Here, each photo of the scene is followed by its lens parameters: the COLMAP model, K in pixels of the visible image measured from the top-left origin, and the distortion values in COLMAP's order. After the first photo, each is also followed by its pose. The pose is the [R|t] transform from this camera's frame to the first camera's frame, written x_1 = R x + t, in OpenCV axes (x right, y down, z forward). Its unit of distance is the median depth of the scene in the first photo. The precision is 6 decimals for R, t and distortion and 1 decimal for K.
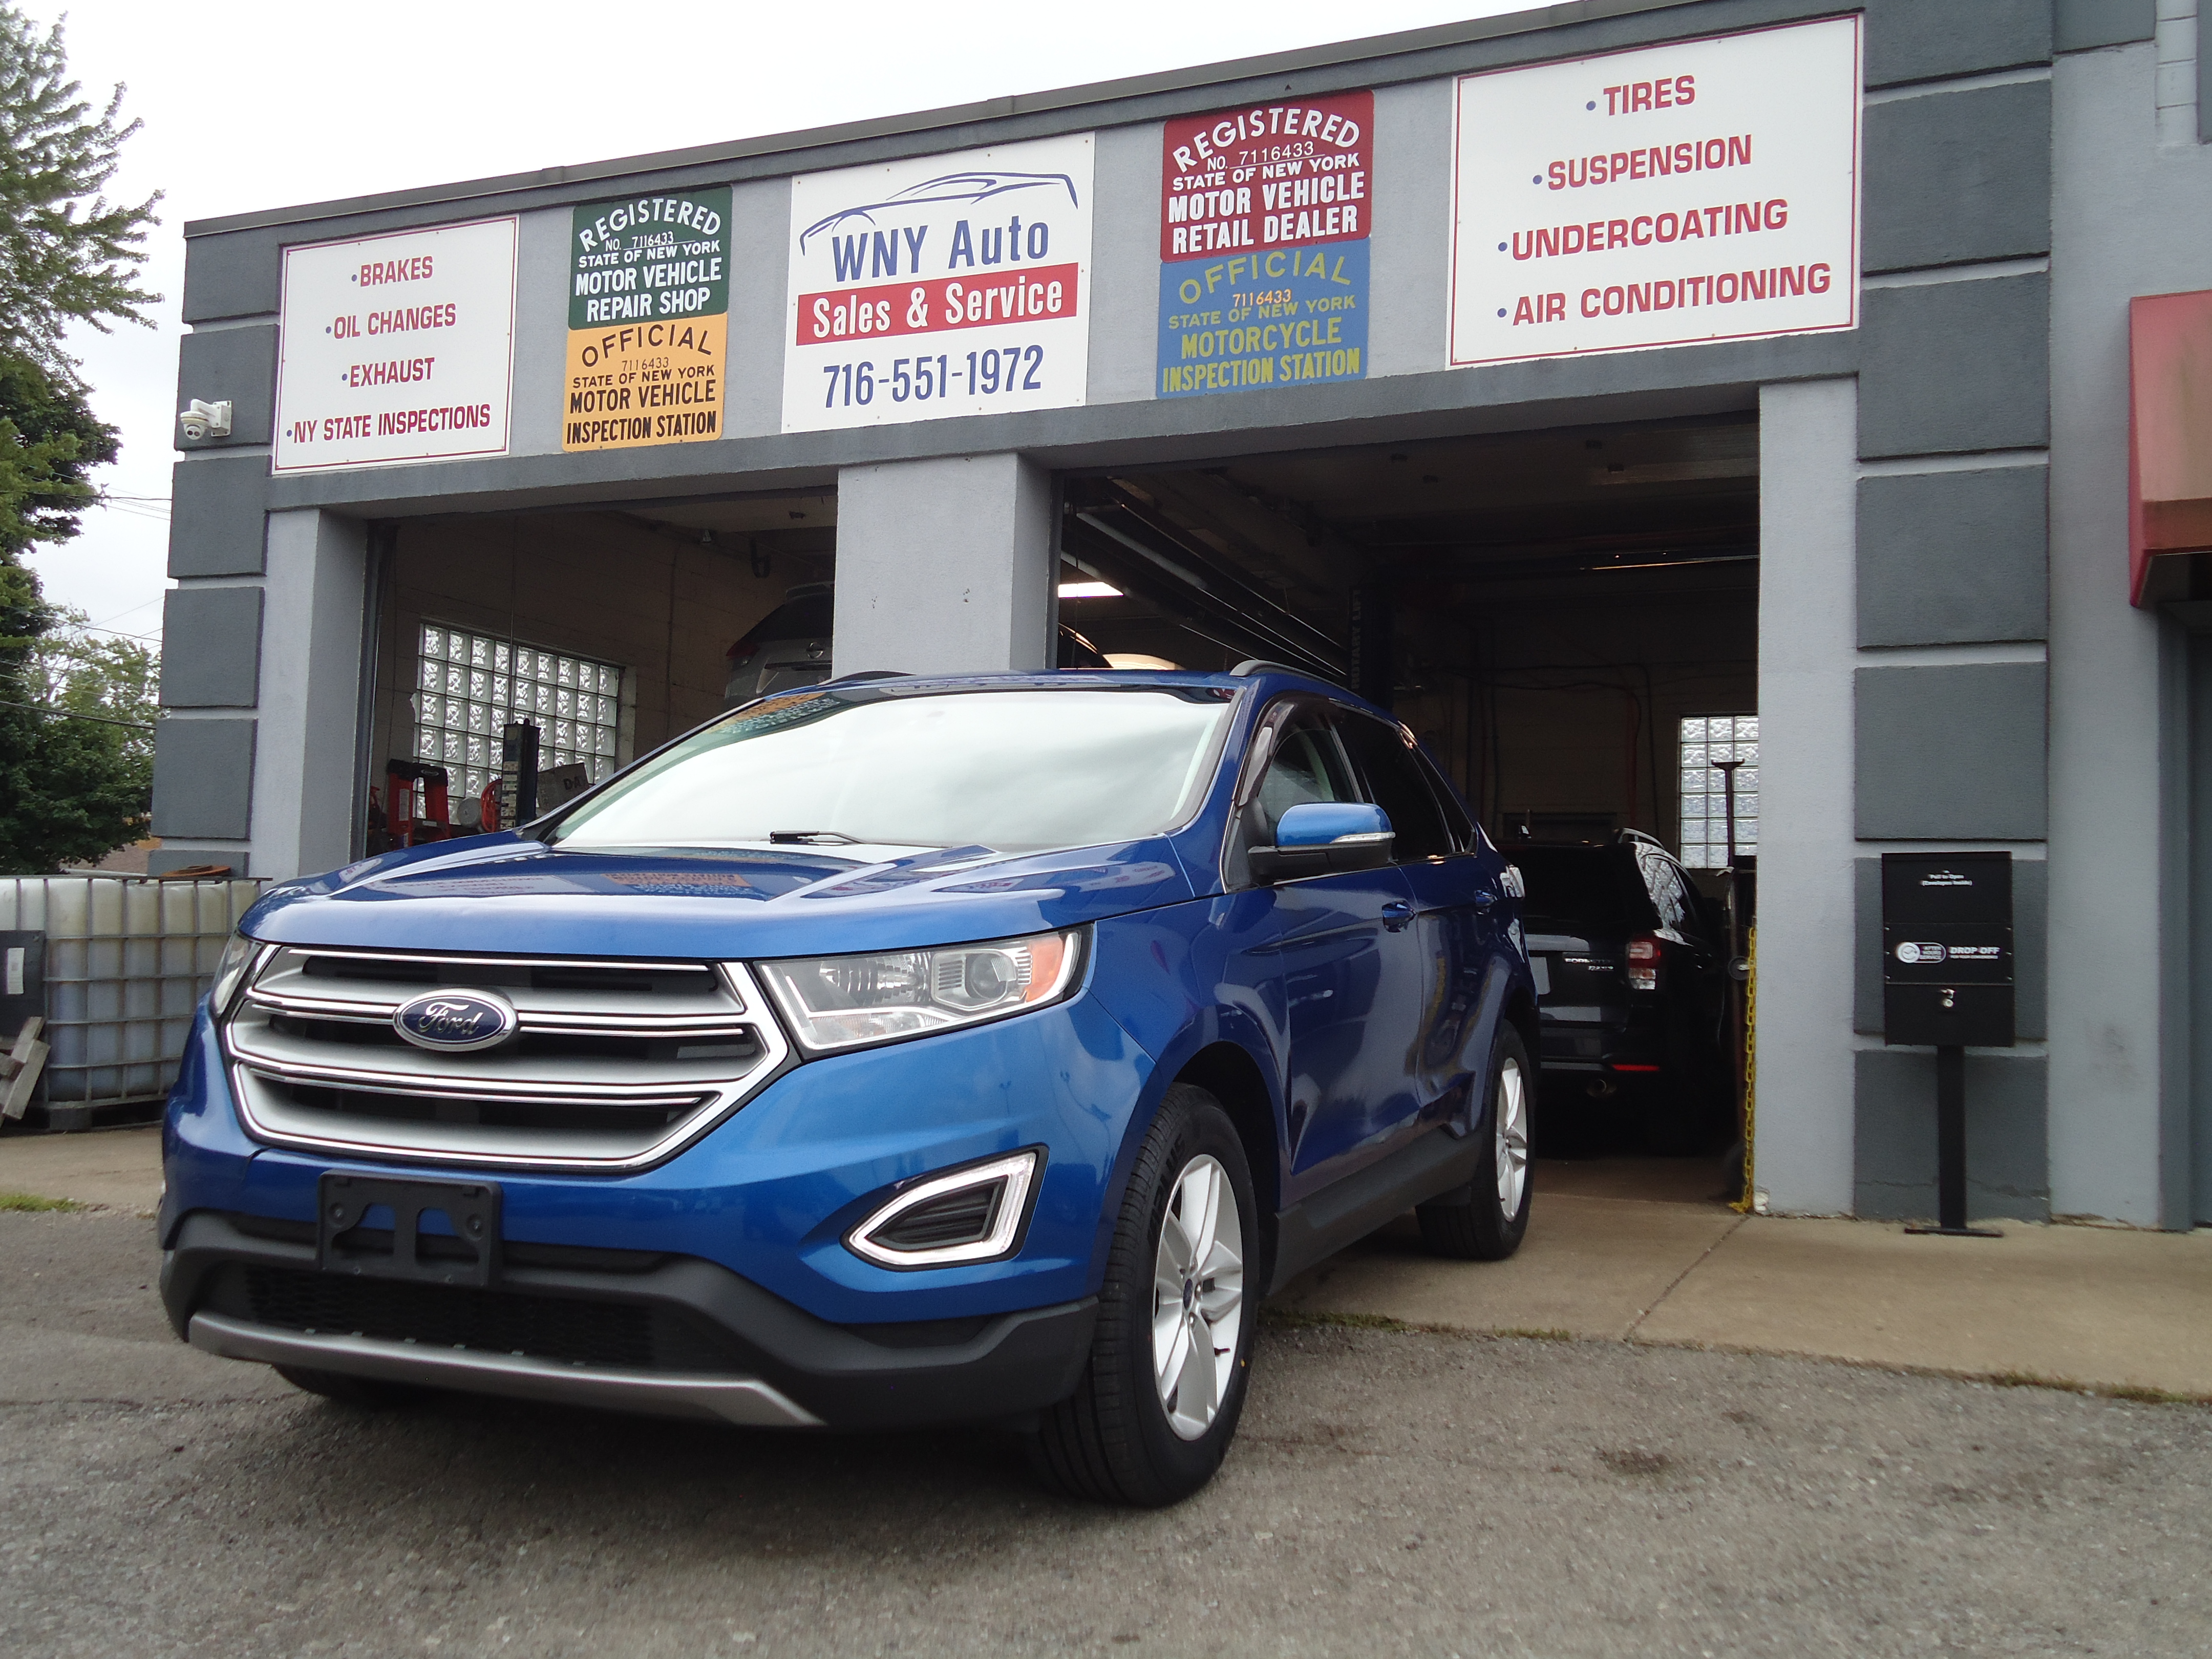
lens RADIAL K [[2018.6, 0, 1102.6], [0, 2018.6, 826.1], [0, 0, 1]] dist [0.027396, -0.019933]
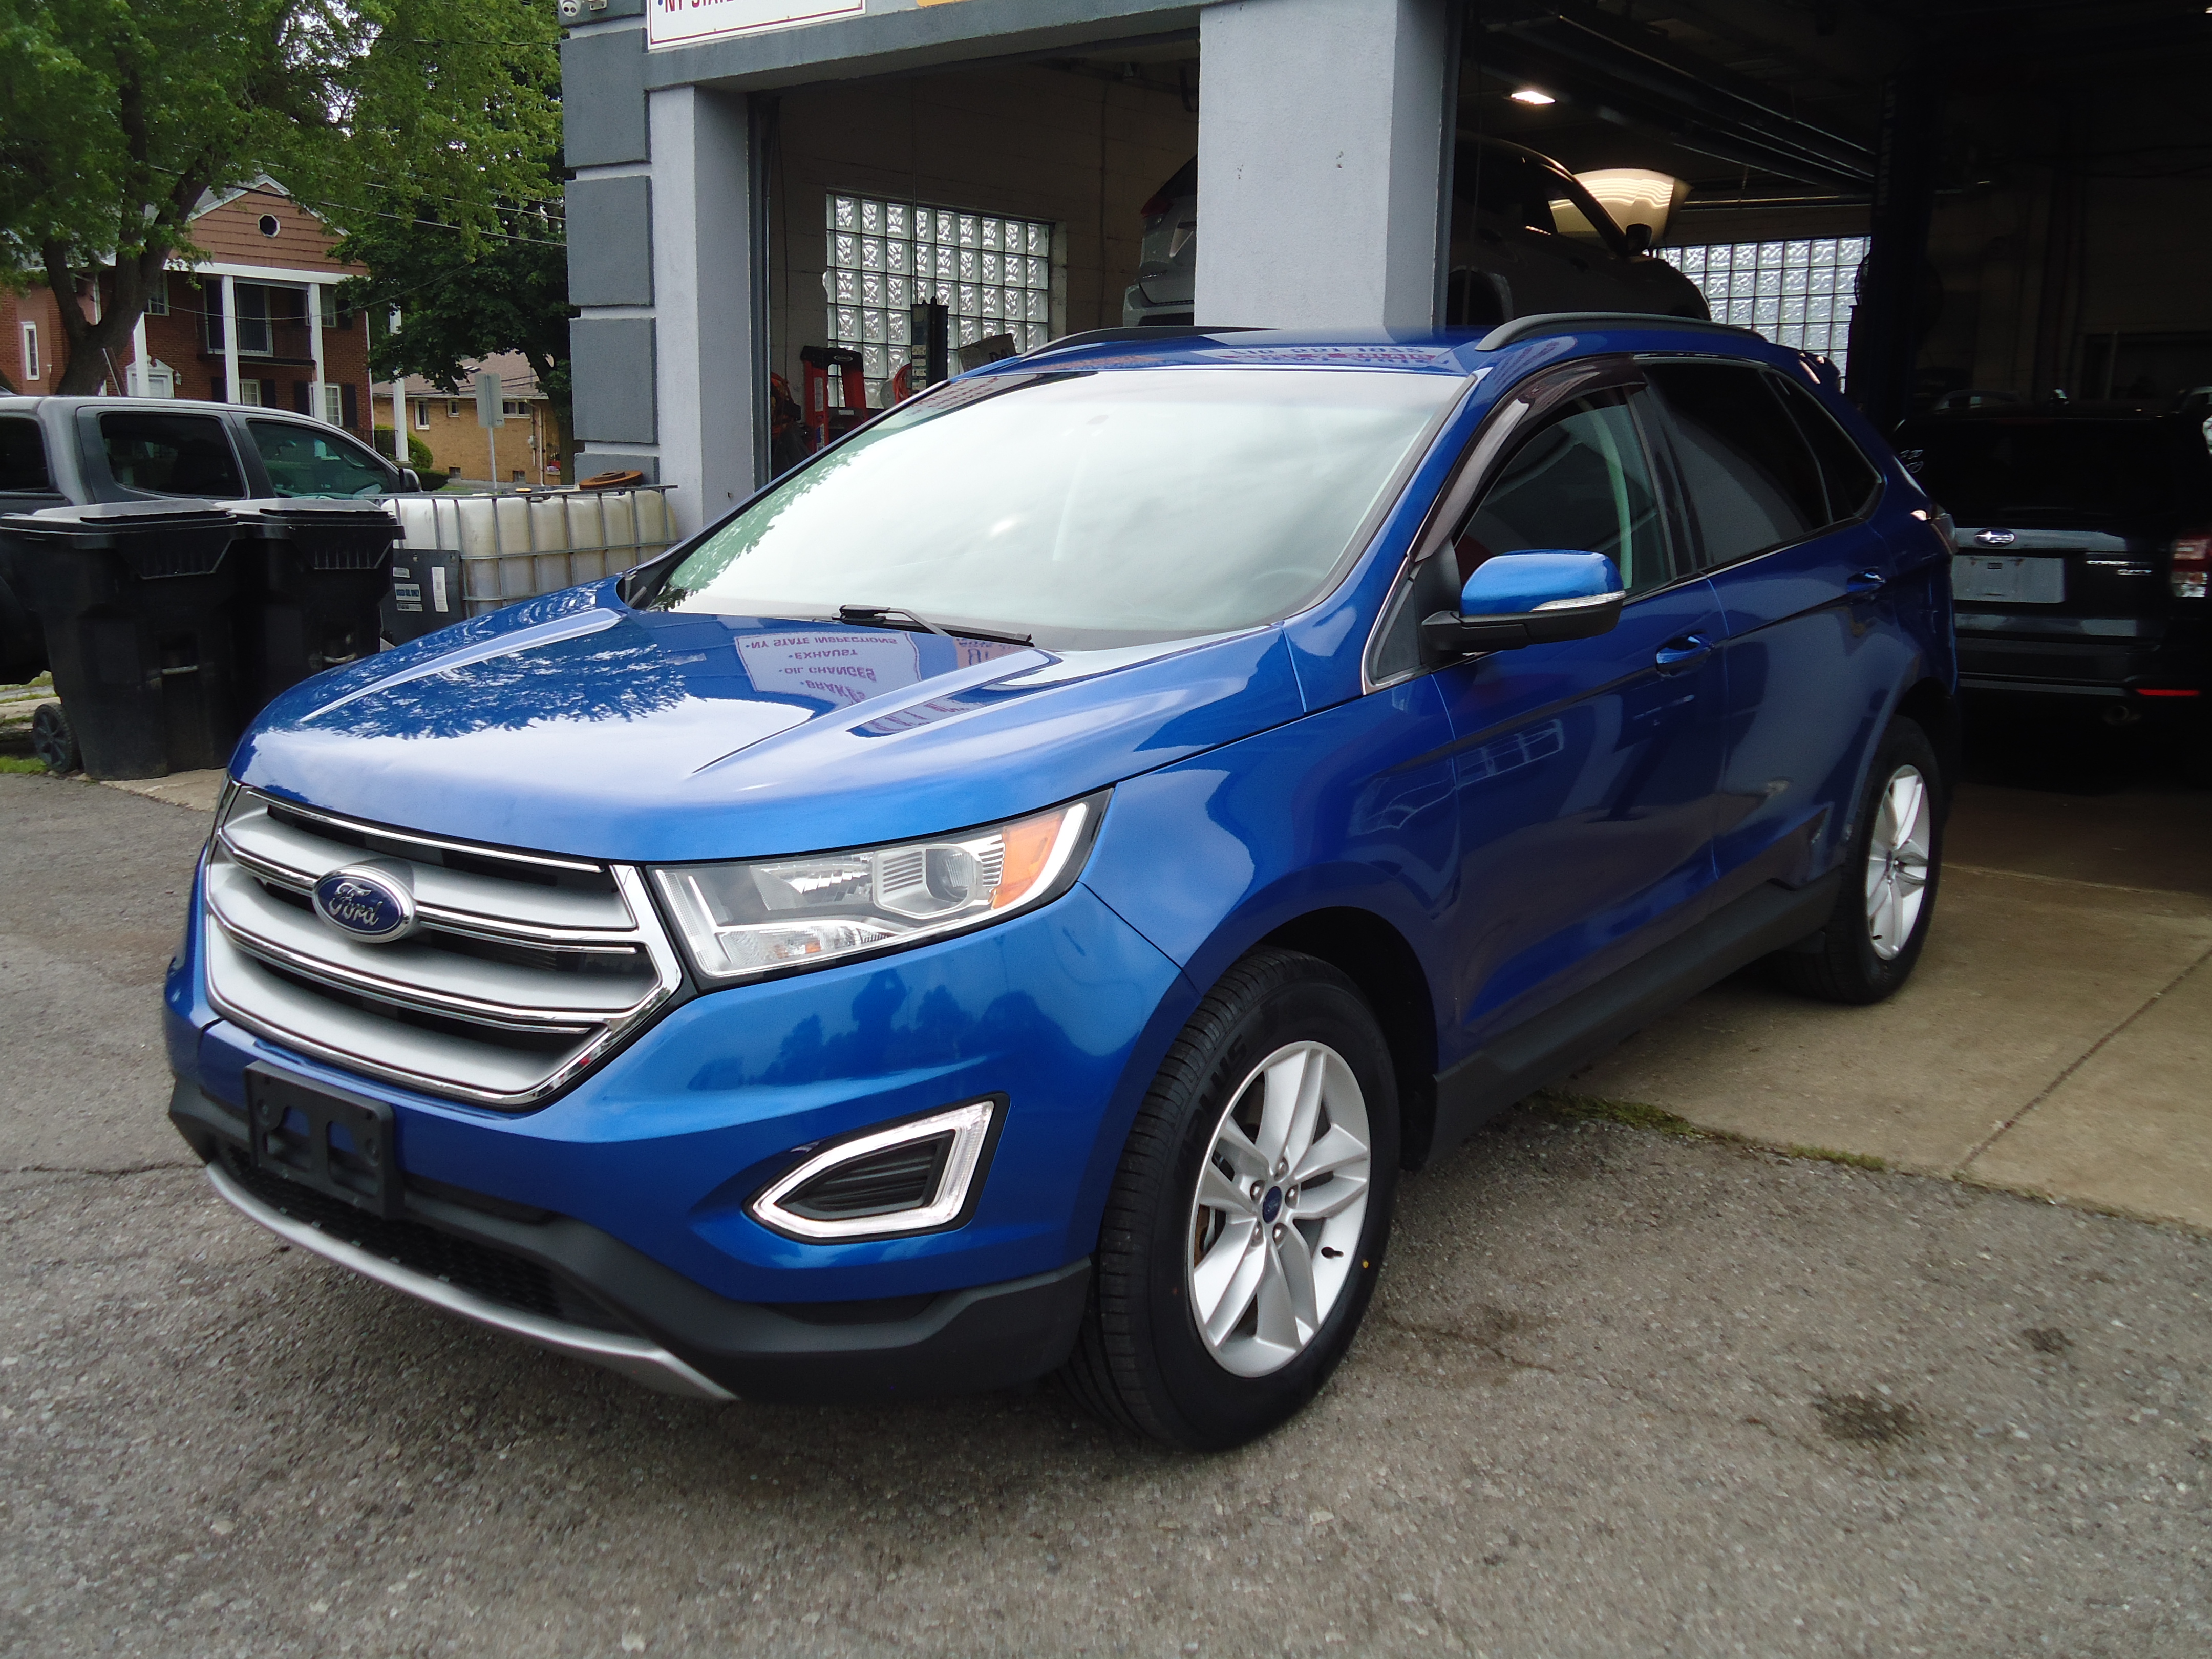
lens RADIAL K [[2018.6, 0, 1106.5], [0, 2018.6, 839.1], [0, 0, 1]] dist [0.027396, -0.019933]
pose [[0.962850, 0.032467, -0.268080, 0.074218], [0.034993, 0.969374, 0.243082, -0.044585], [0.267762, -0.243432, 0.932226, 0.095048]]
